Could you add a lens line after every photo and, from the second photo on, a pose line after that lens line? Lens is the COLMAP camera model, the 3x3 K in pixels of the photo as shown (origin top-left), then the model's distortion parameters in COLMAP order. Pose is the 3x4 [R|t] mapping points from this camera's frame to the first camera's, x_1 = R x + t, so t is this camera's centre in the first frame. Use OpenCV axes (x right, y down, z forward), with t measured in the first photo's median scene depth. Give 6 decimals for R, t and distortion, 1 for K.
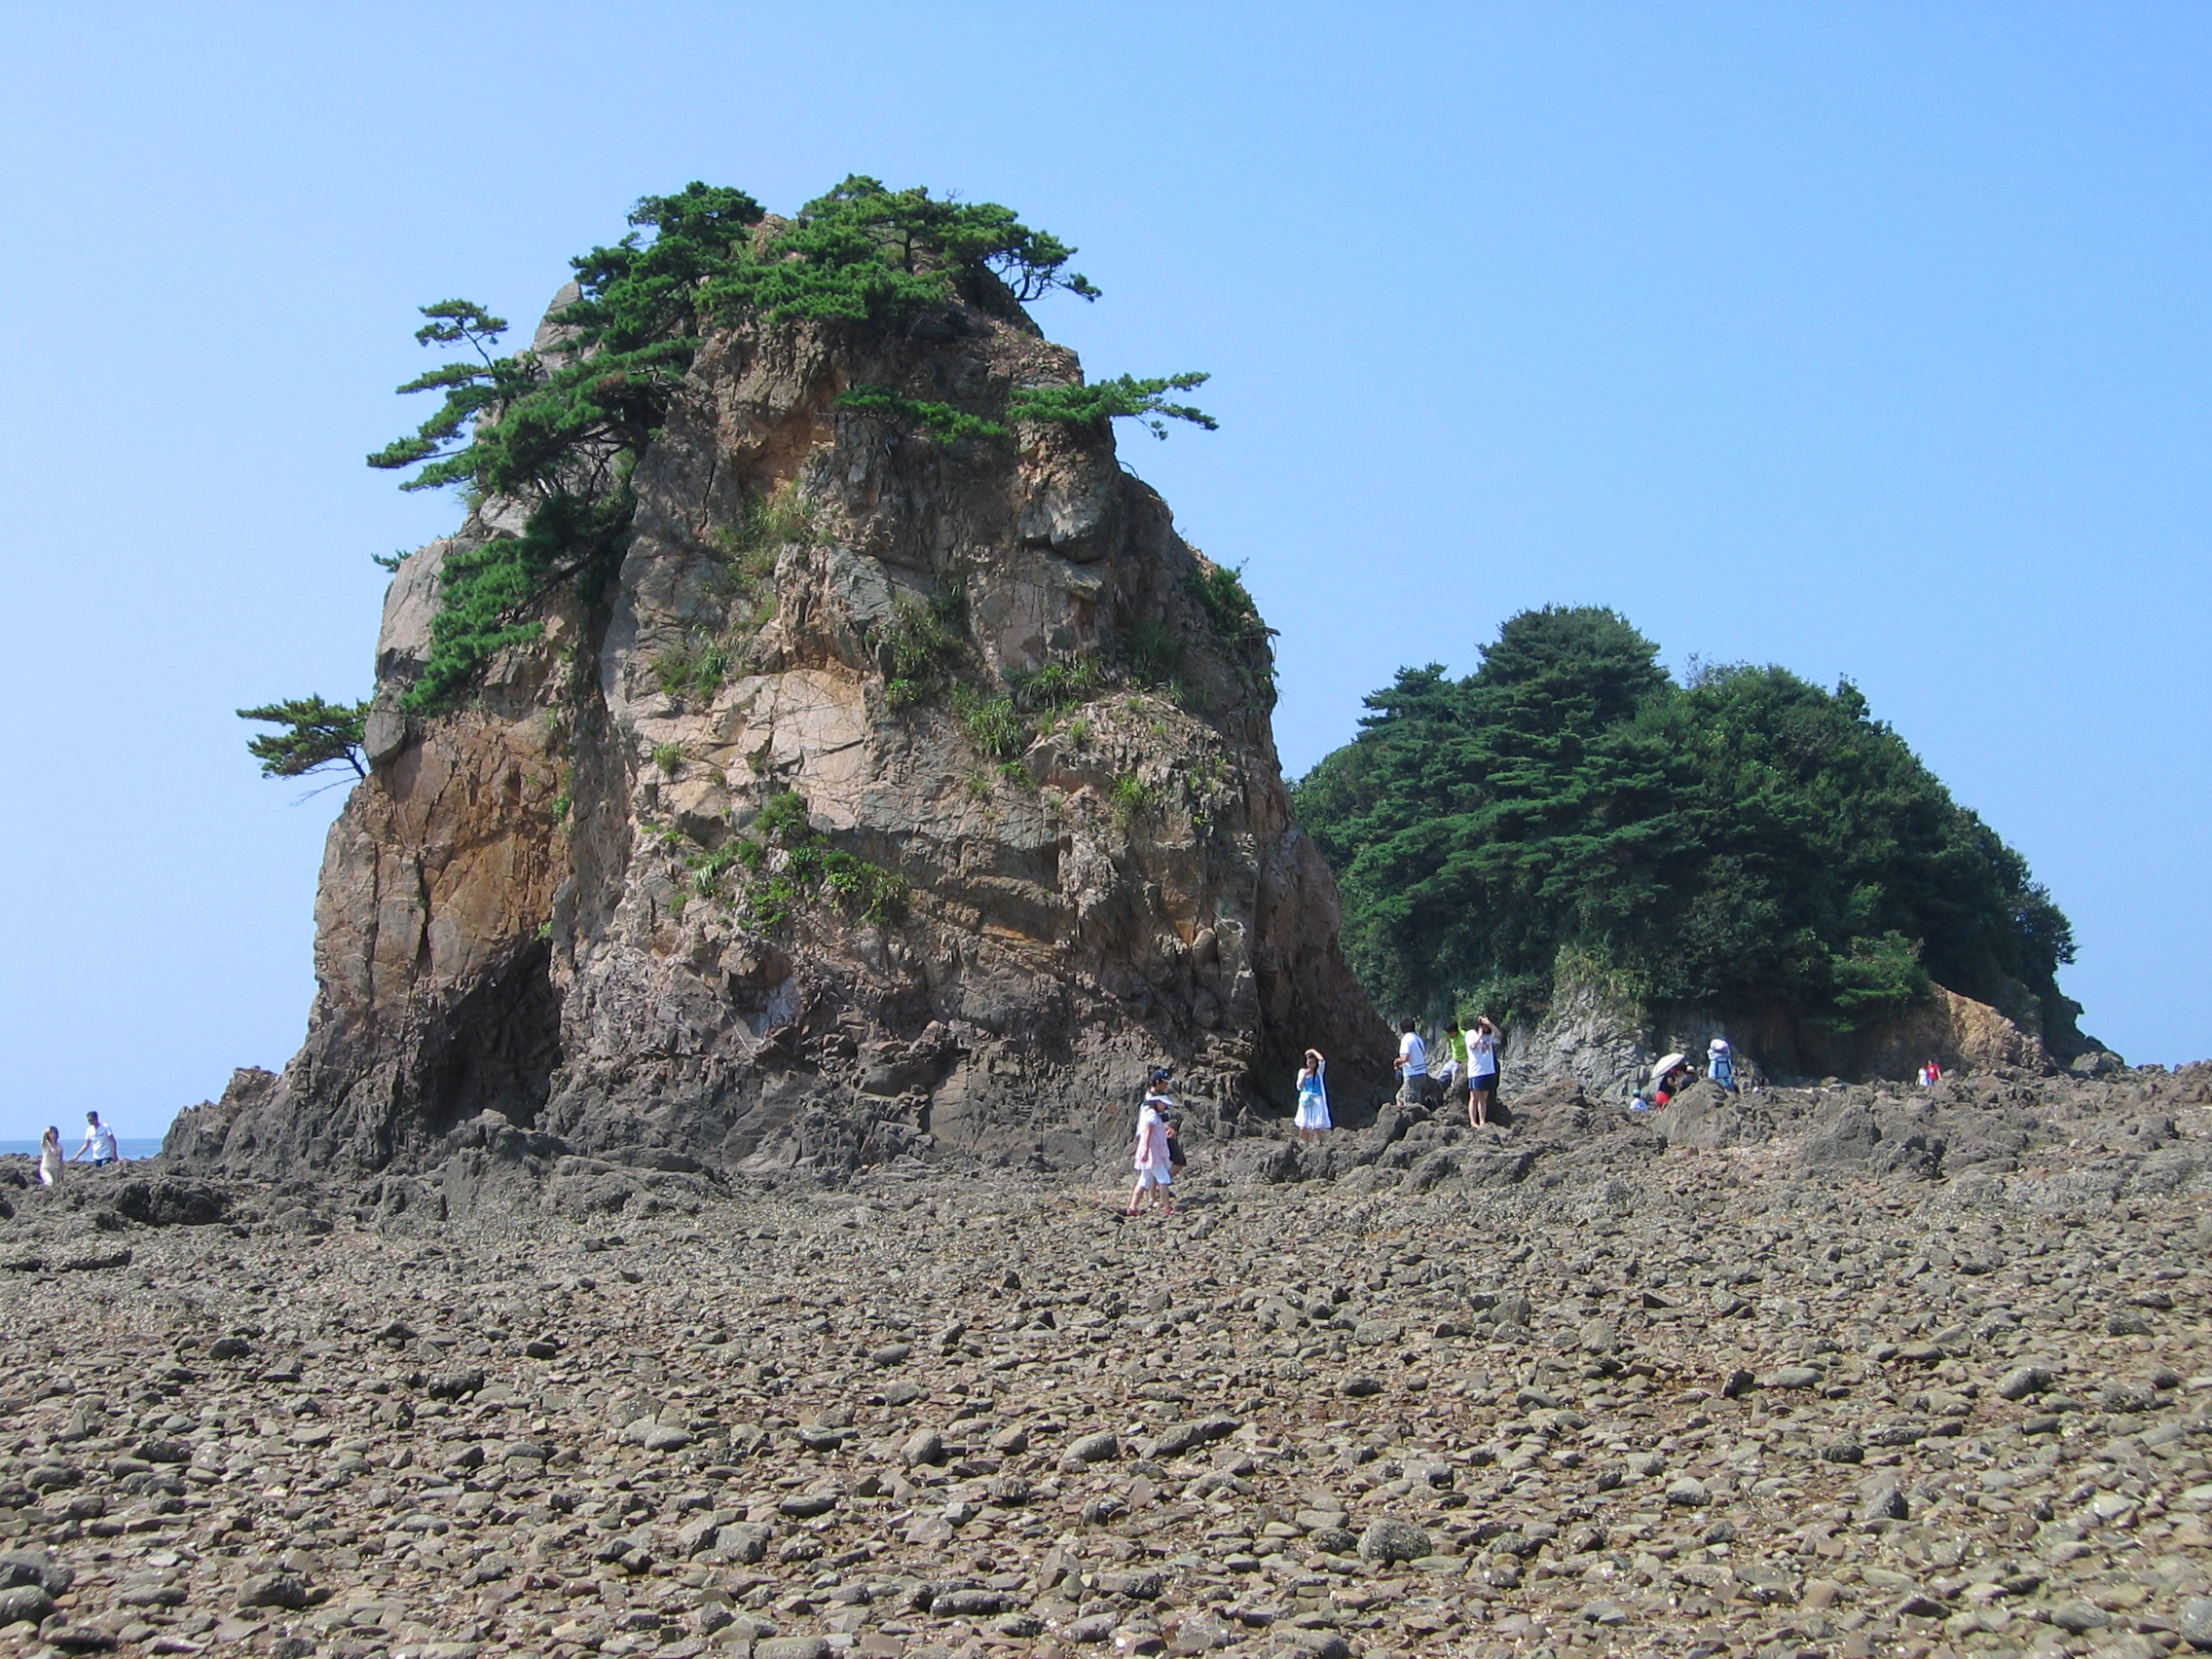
lens RADIAL K [[3521.6, 0, 1085.8], [0, 3521.6, 841.2], [0, 0, 1]] dist [-0.143274, 0.000000]
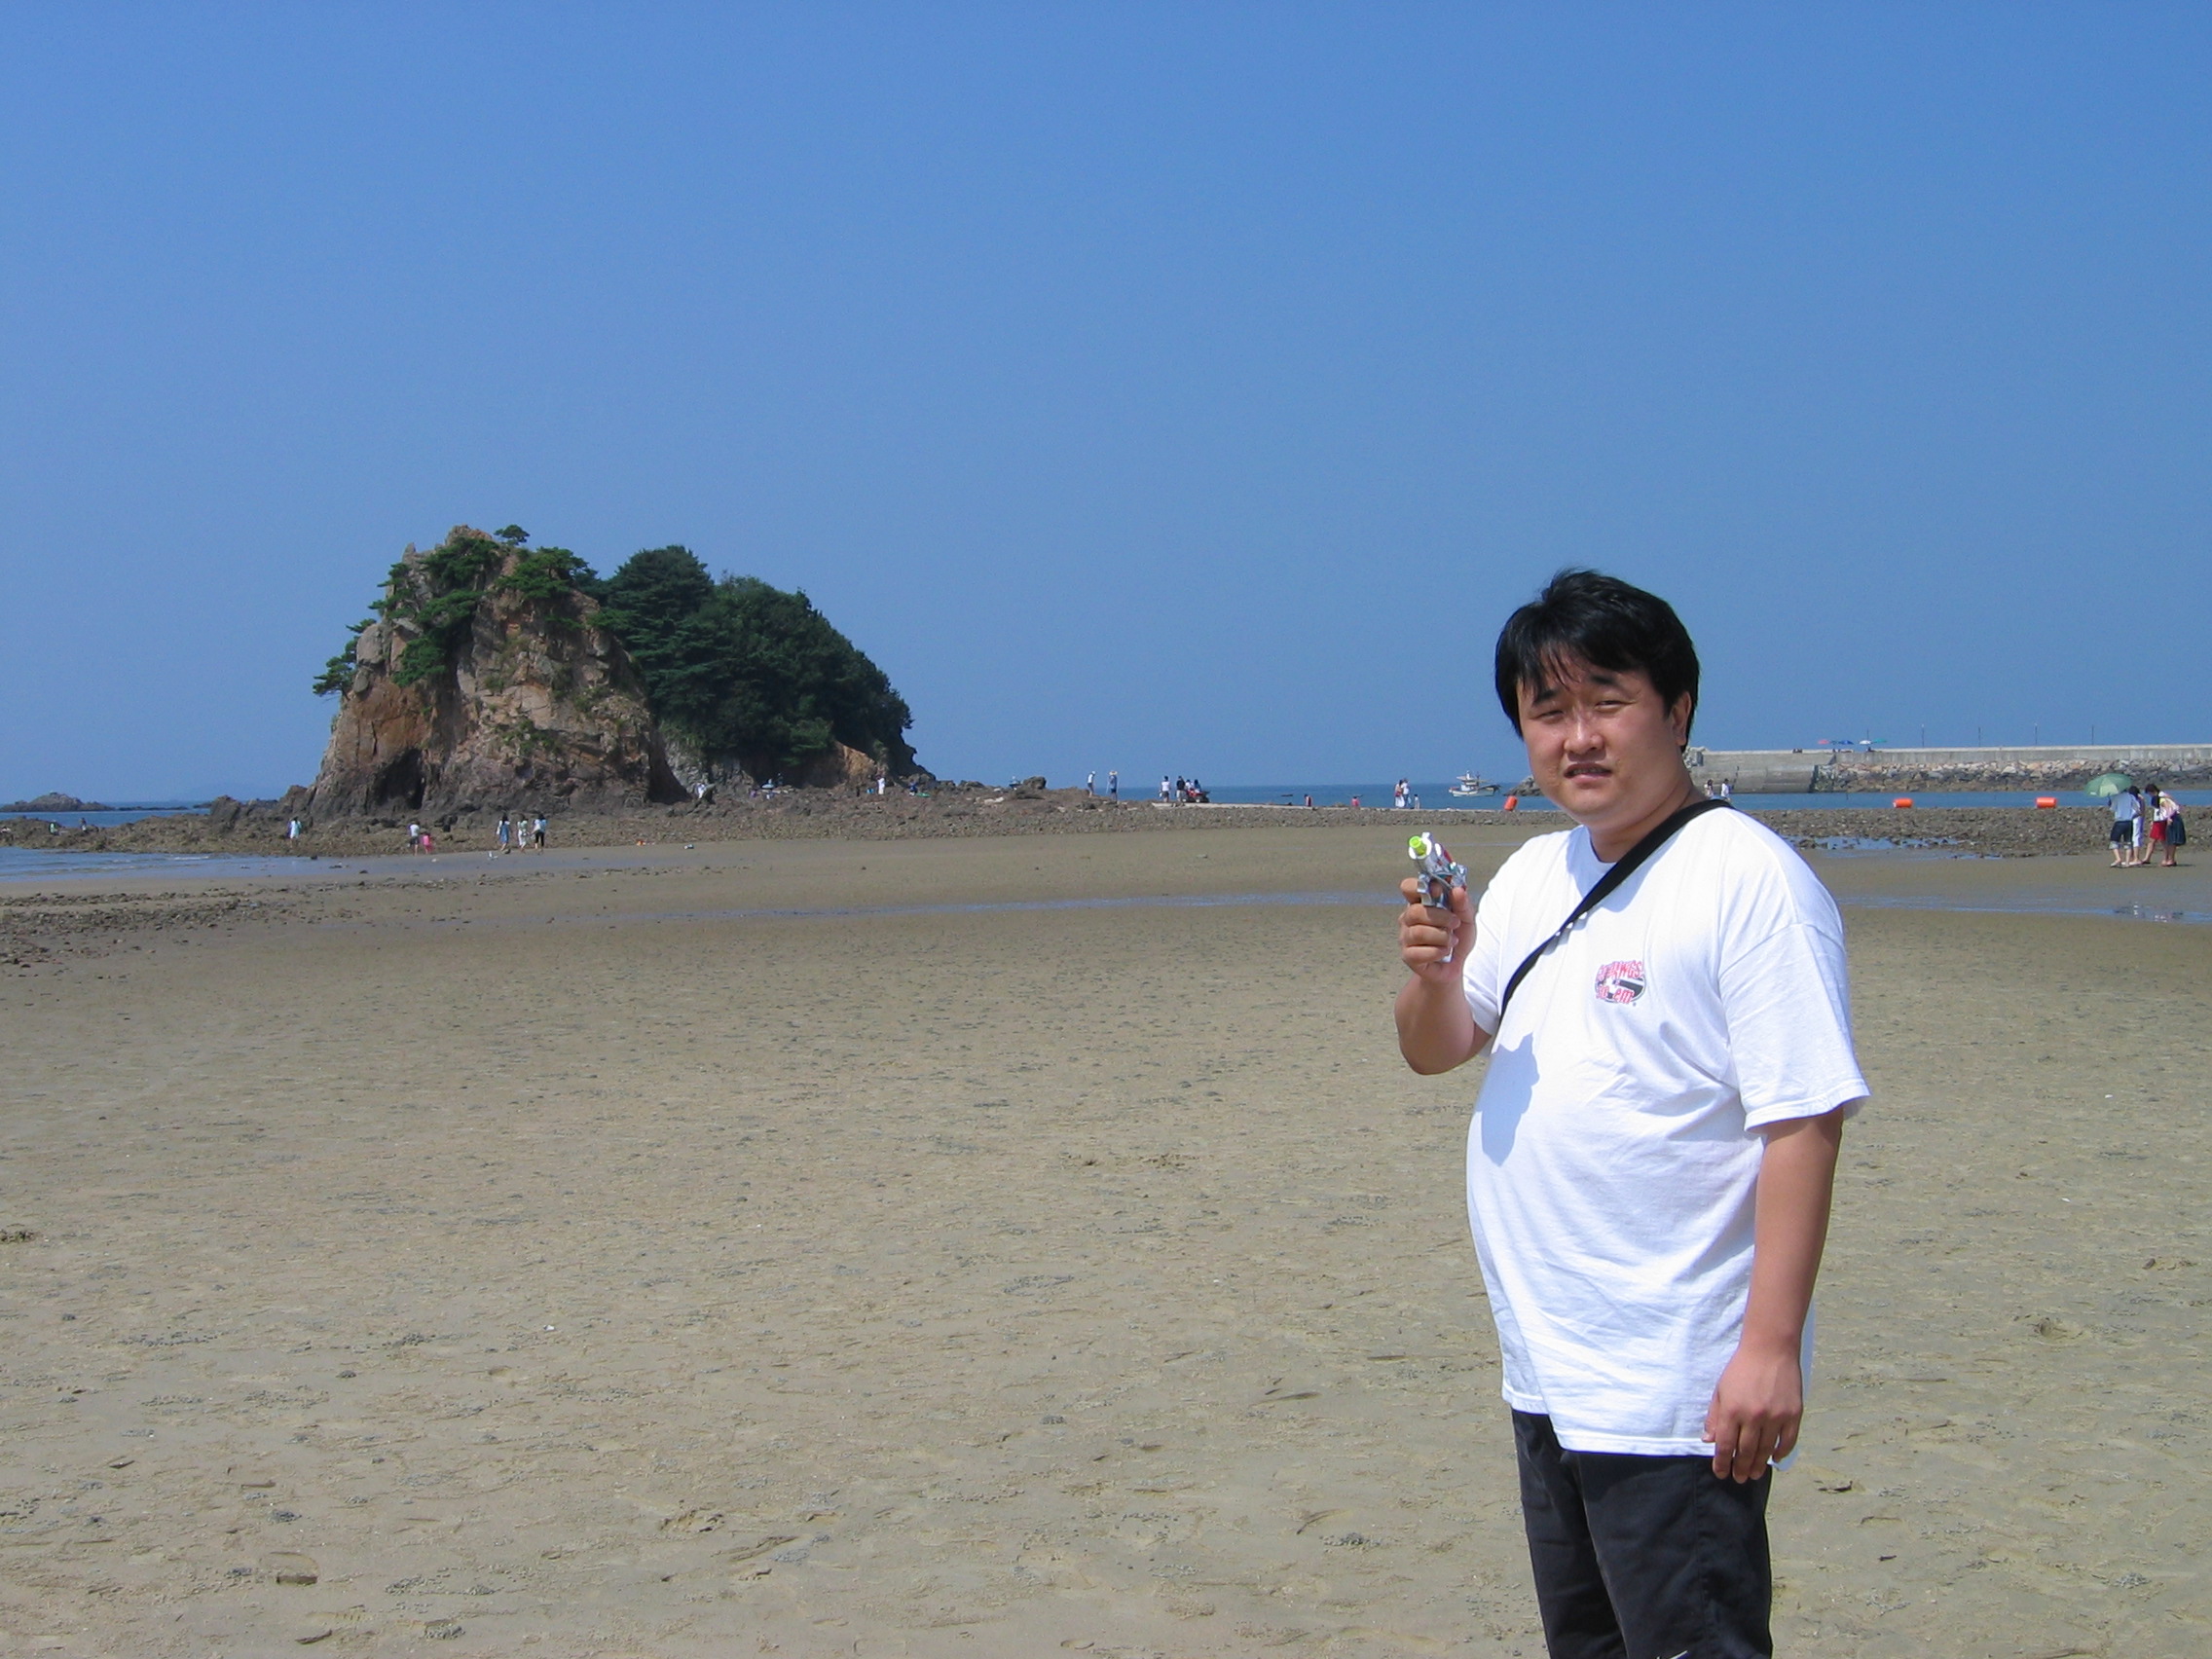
lens RADIAL K [[2950.6, 0, 1099.5], [0, 2950.6, 834.5], [0, 0, 1]] dist [-0.140115, 0.000000]
pose [[0.950748, 0.004299, 0.309936, -0.467698], [-0.031995, 0.995924, 0.084334, -0.172392], [-0.308310, -0.090097, 0.947010, -2.184363]]
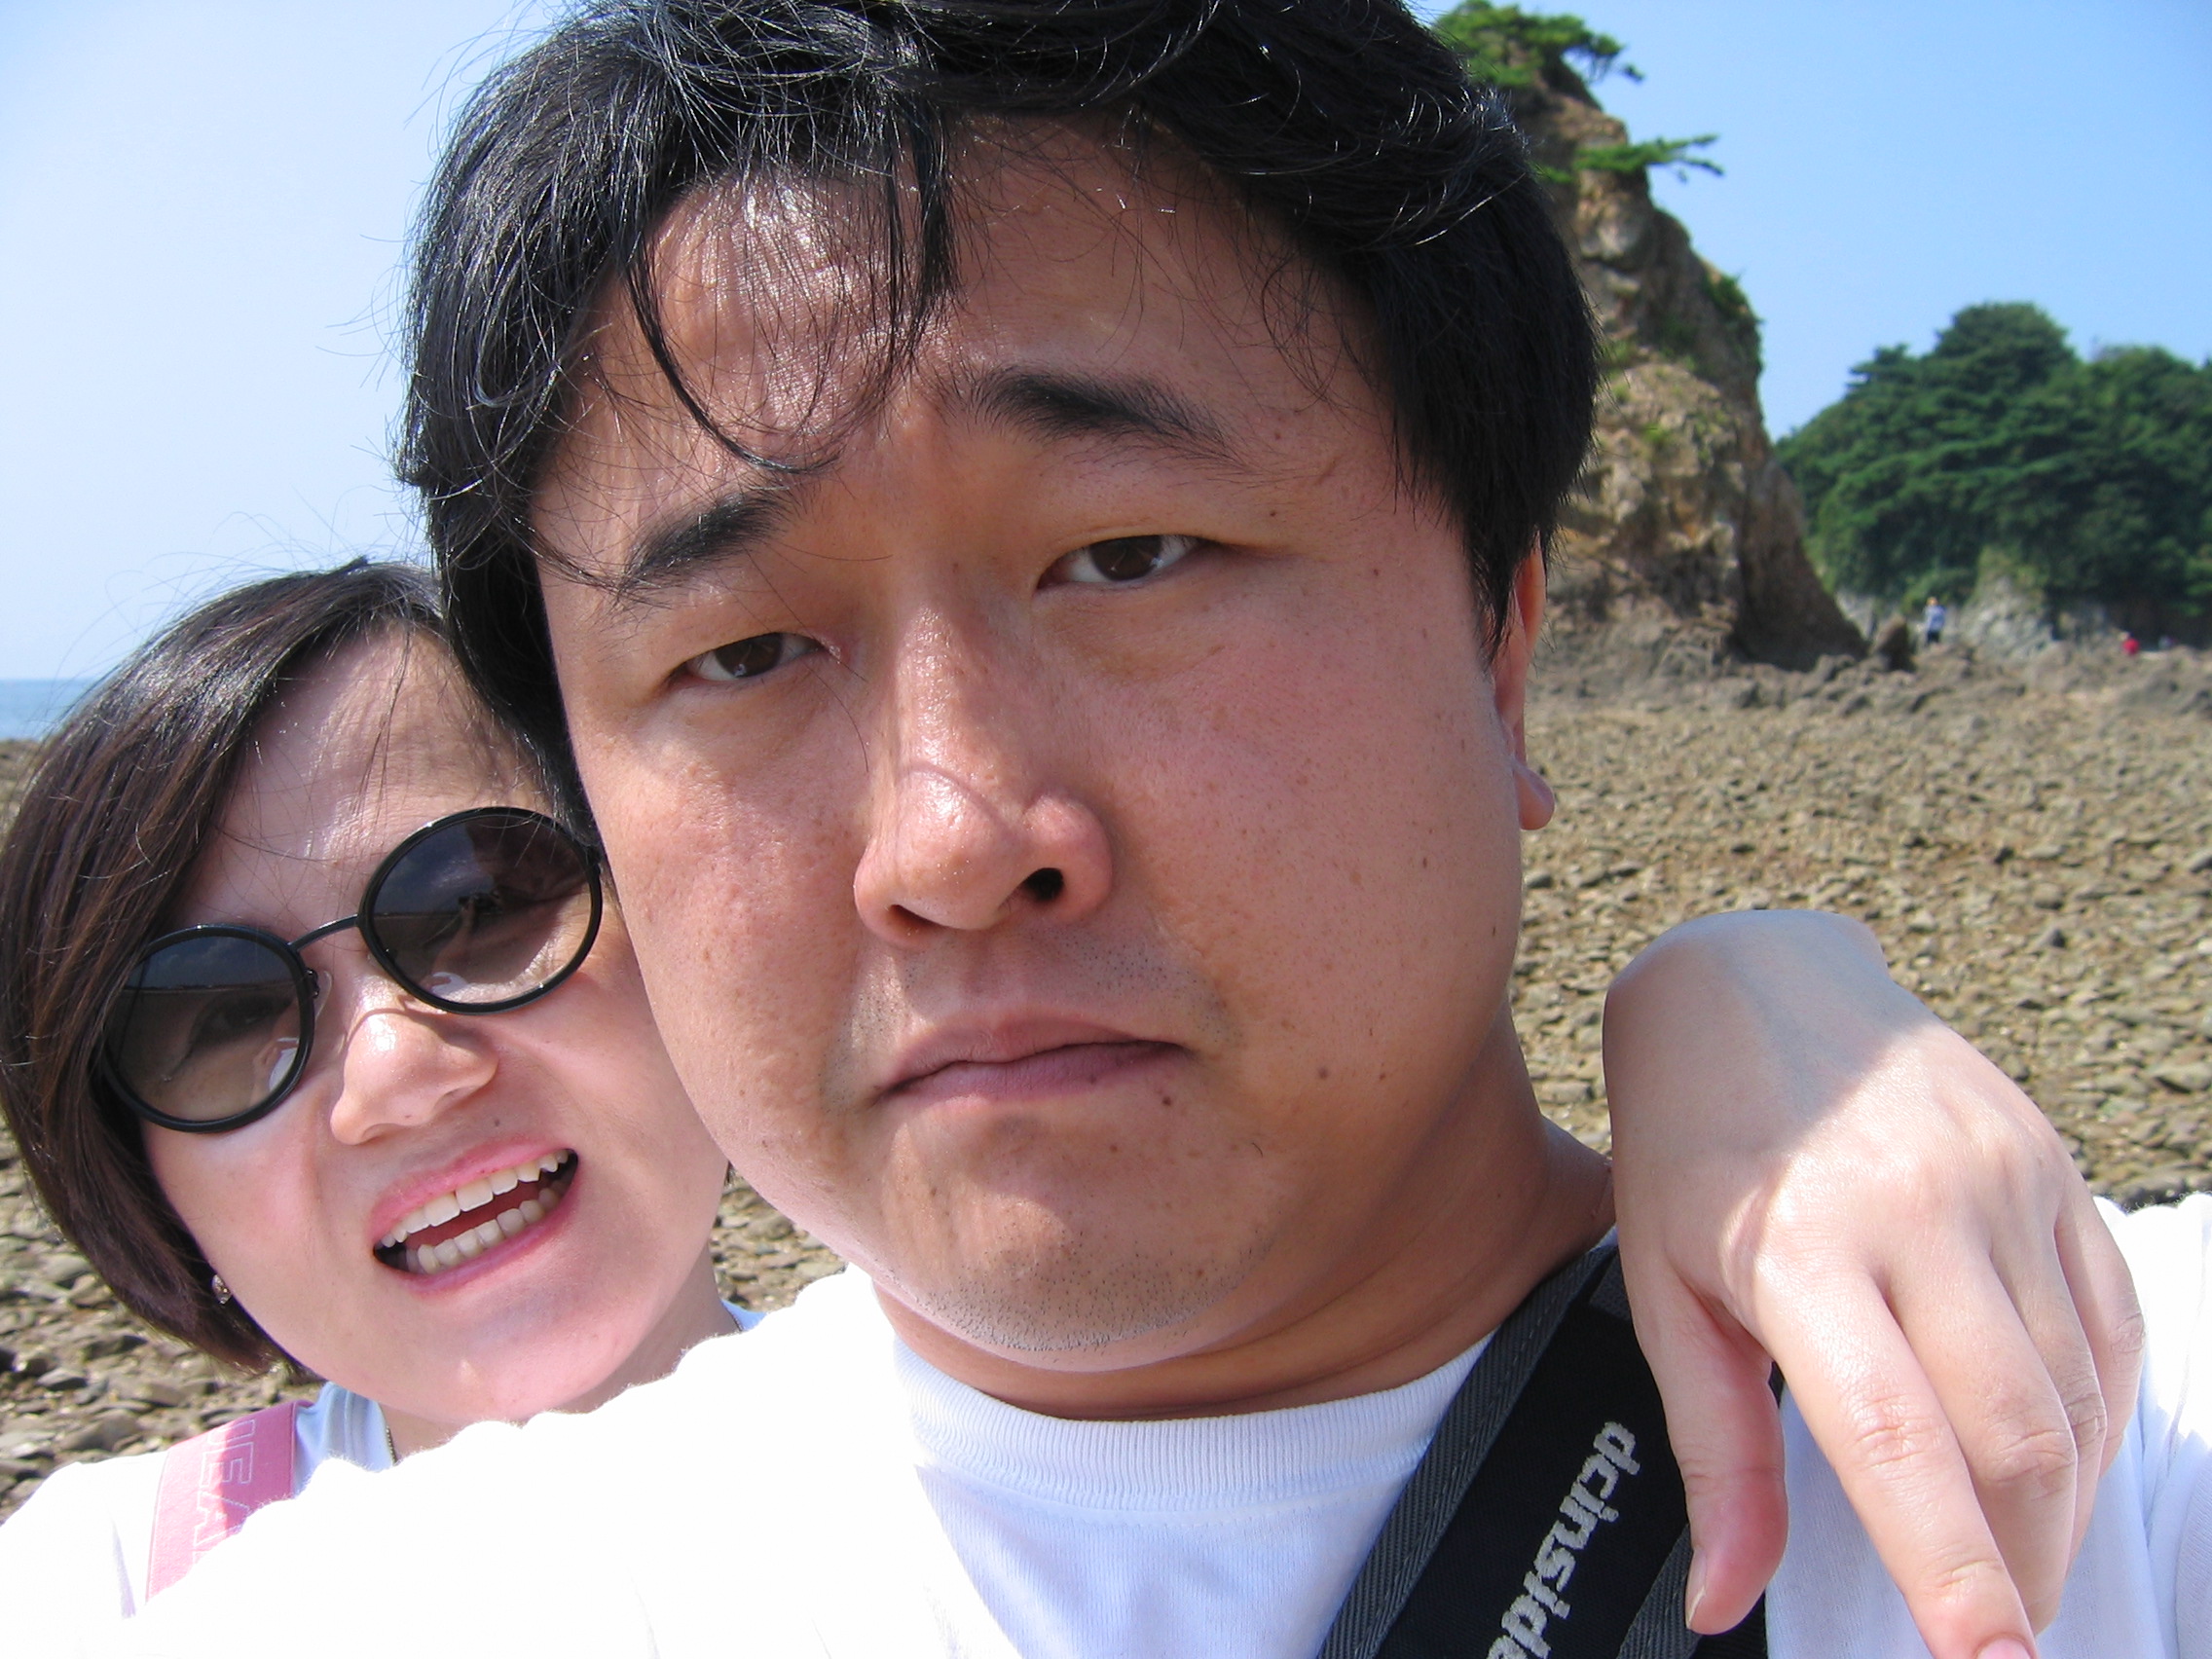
lens RADIAL K [[2414.8, 0, 1119.2], [0, 2414.8, 832.7], [0, 0, 1]] dist [-0.116104, 0.000000]
pose [[0.976422, 0.031663, -0.213537, 0.011850], [0.000771, 0.988667, 0.150125, -0.000224], [0.215871, -0.146750, 0.965331, -0.006046]]
